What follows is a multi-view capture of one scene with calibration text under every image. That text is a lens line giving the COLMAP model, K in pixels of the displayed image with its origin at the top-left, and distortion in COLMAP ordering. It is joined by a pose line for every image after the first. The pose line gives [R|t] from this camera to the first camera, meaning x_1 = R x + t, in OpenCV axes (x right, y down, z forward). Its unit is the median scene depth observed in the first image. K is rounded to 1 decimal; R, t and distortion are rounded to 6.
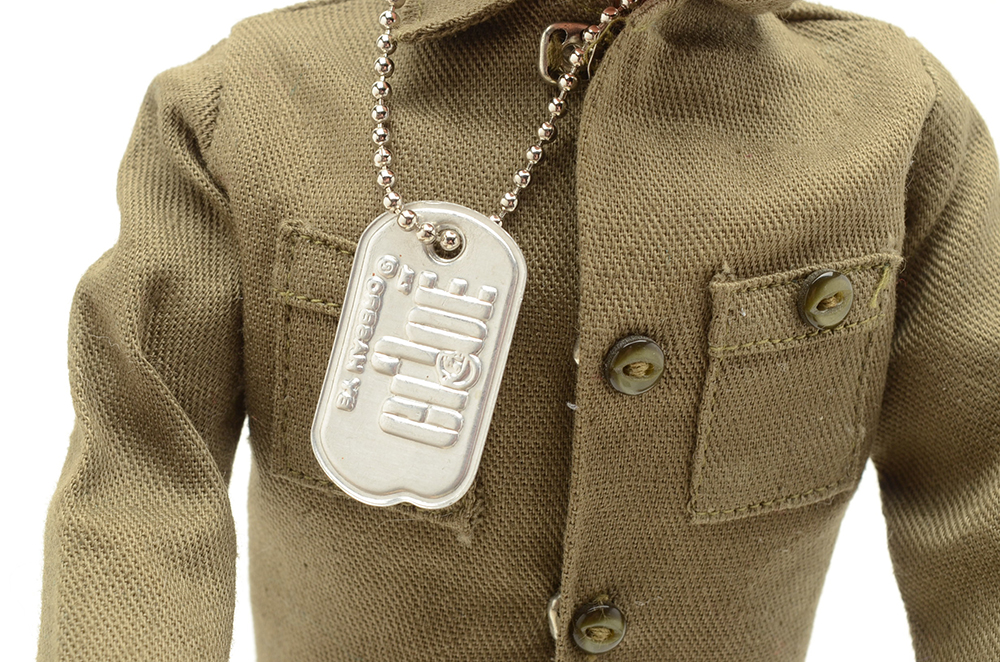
lens RADIAL K [[2249.2, 0, 500.0], [0, 2249.2, 331.0], [0, 0, 1]] dist [0.063819, 0.242296]
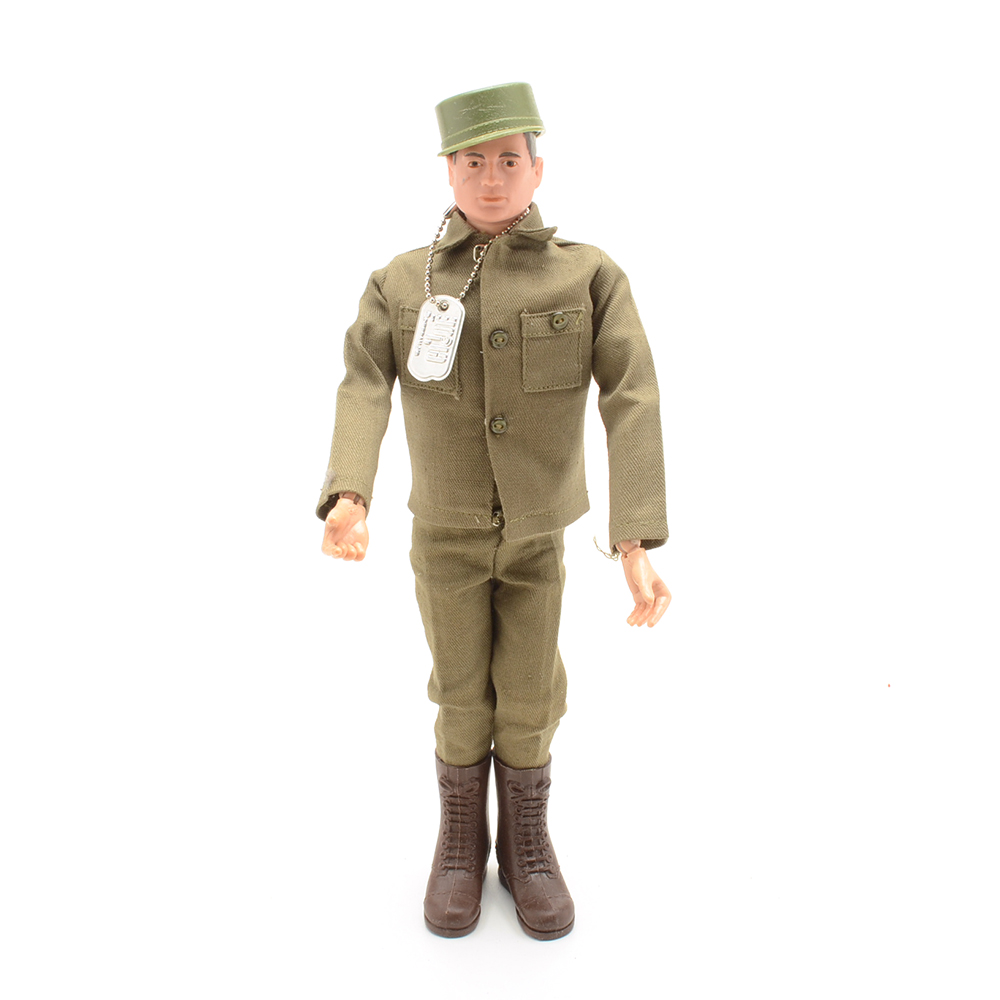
lens RADIAL K [[1561.6, 0, 500.0], [0, 1561.6, 500.0], [0, 0, 1]] dist [-0.044105, -0.064434]
pose [[0.981748, -0.033261, -0.187254, 0.485230], [0.016527, 0.995784, -0.090223, 0.460874], [0.189465, 0.085482, 0.978159, -1.271904]]
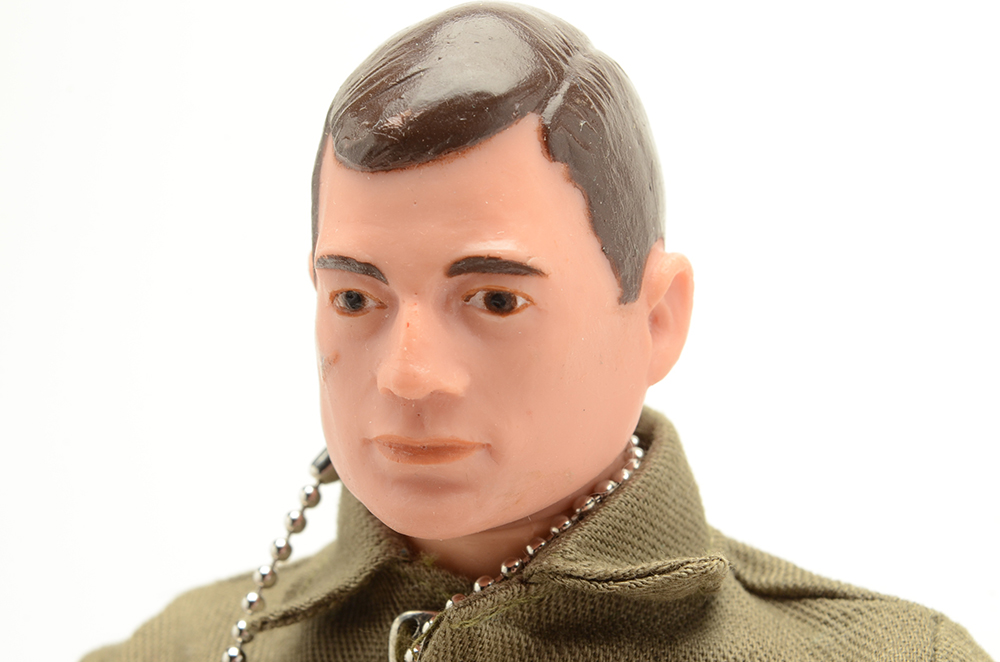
lens RADIAL K [[2249.2, 0, 500.0], [0, 2249.2, 331.0], [0, 0, 1]] dist [0.063819, 0.242296]
pose [[0.907732, -0.037703, -0.417852, 0.406414], [-0.044898, 0.981505, -0.186096, -0.083968], [0.417141, 0.187686, 0.889251, 0.247099]]
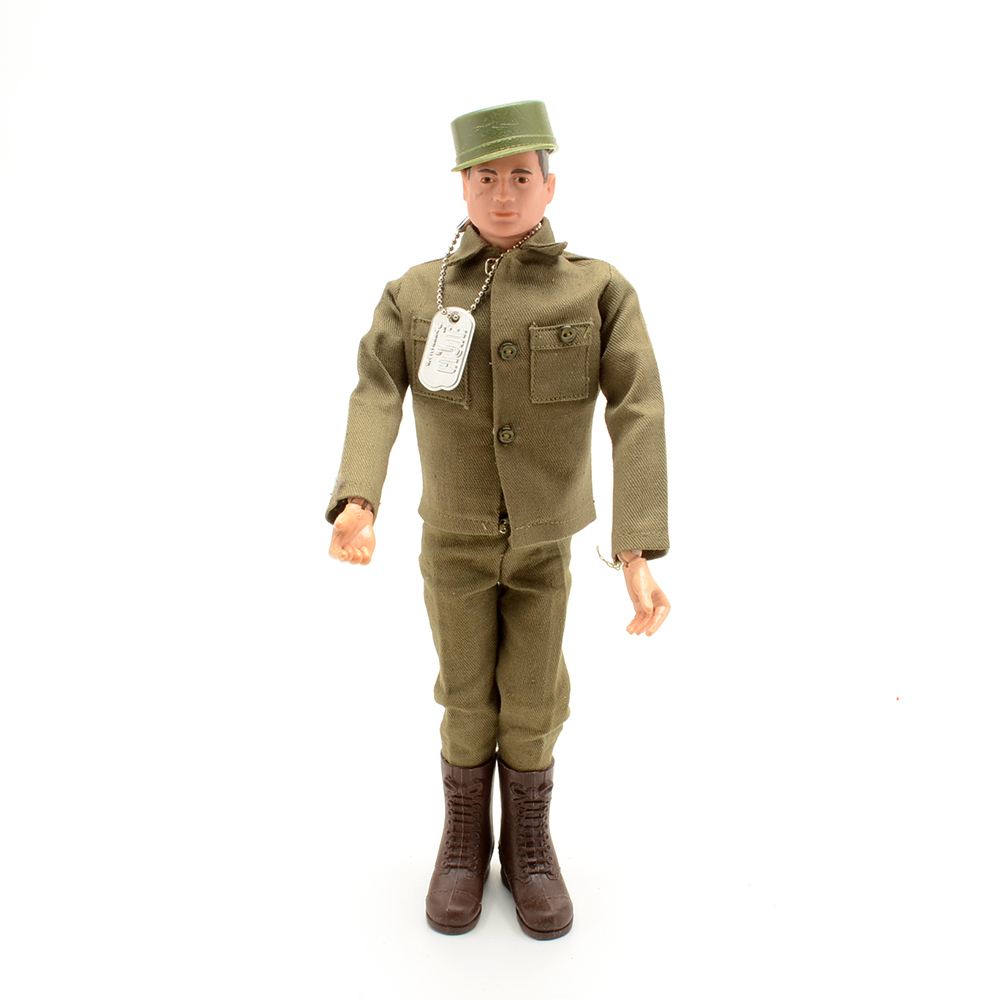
lens RADIAL K [[1561.6, 0, 500.0], [0, 1561.6, 500.0], [0, 0, 1]] dist [-0.044105, -0.064434]
pose [[0.977189, -0.012442, -0.212009, 0.546285], [-0.007255, 0.995744, -0.091876, 0.457517], [0.212250, 0.091318, 0.972939, -1.316251]]
